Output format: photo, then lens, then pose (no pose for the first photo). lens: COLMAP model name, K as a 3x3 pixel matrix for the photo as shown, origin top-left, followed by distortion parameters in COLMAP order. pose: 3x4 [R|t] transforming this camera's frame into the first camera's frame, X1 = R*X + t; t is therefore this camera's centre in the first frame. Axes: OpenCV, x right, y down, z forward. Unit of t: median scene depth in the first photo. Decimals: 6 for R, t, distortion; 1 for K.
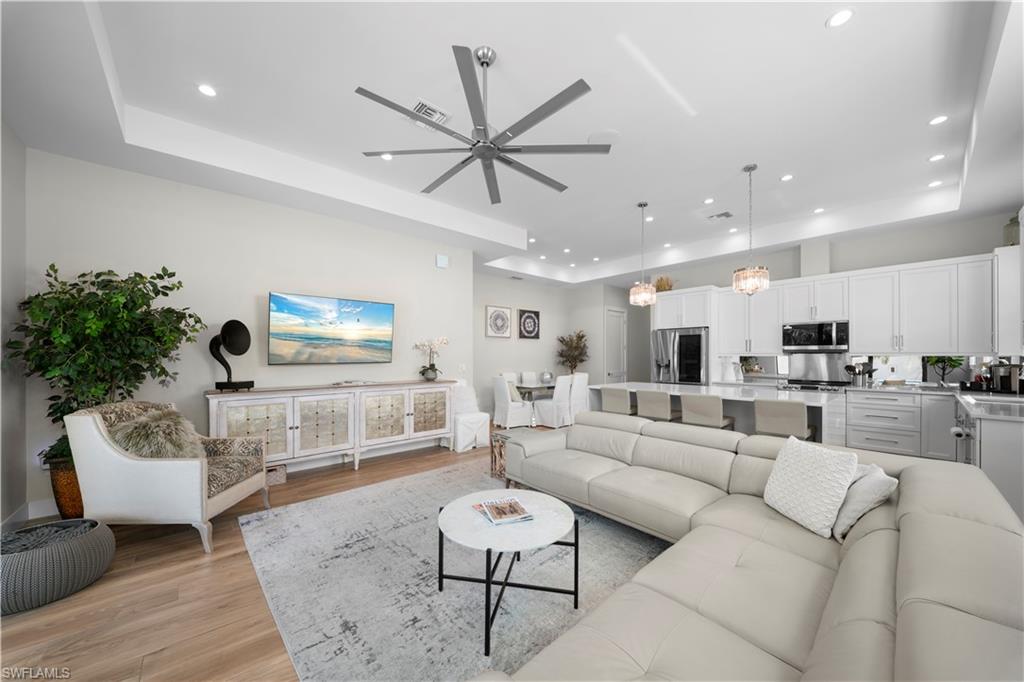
lens RADIAL K [[358.2, 0, 516.8], [0, 358.2, 356.7], [0, 0, 1]] dist [-0.000912, -0.003267]
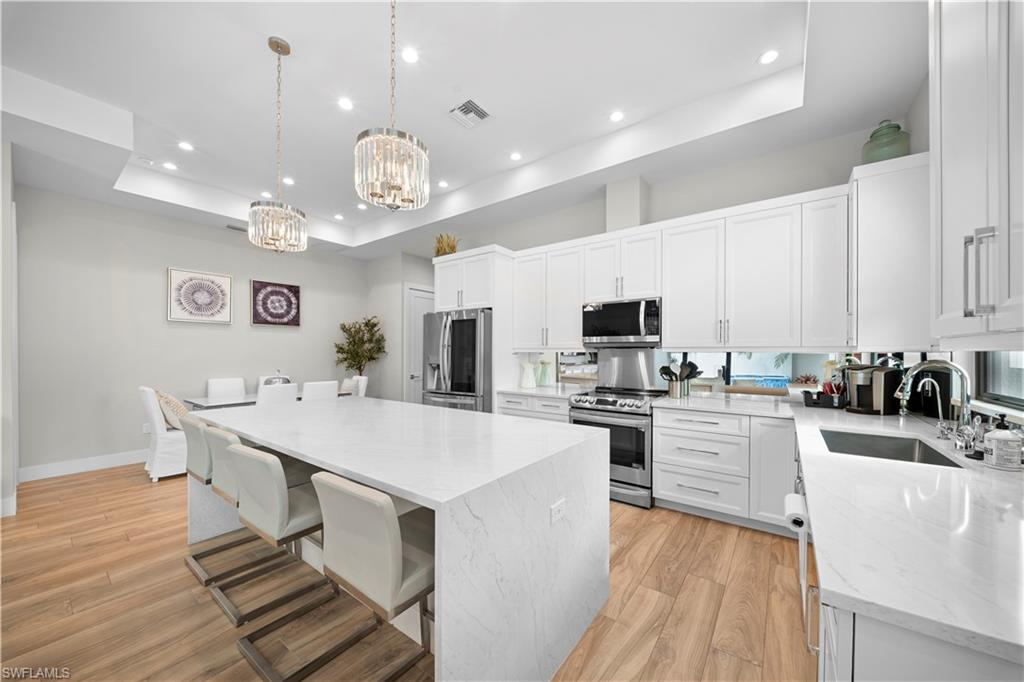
lens RADIAL K [[358.2, 0, 518.0], [0, 358.2, 352.7], [0, 0, 1]] dist [-0.000912, -0.003267]
pose [[0.977505, 0.000047, 0.210914, 0.577329], [-0.000452, 0.999998, 0.001869, -0.002988], [-0.210913, -0.001922, 0.977503, 0.453754]]
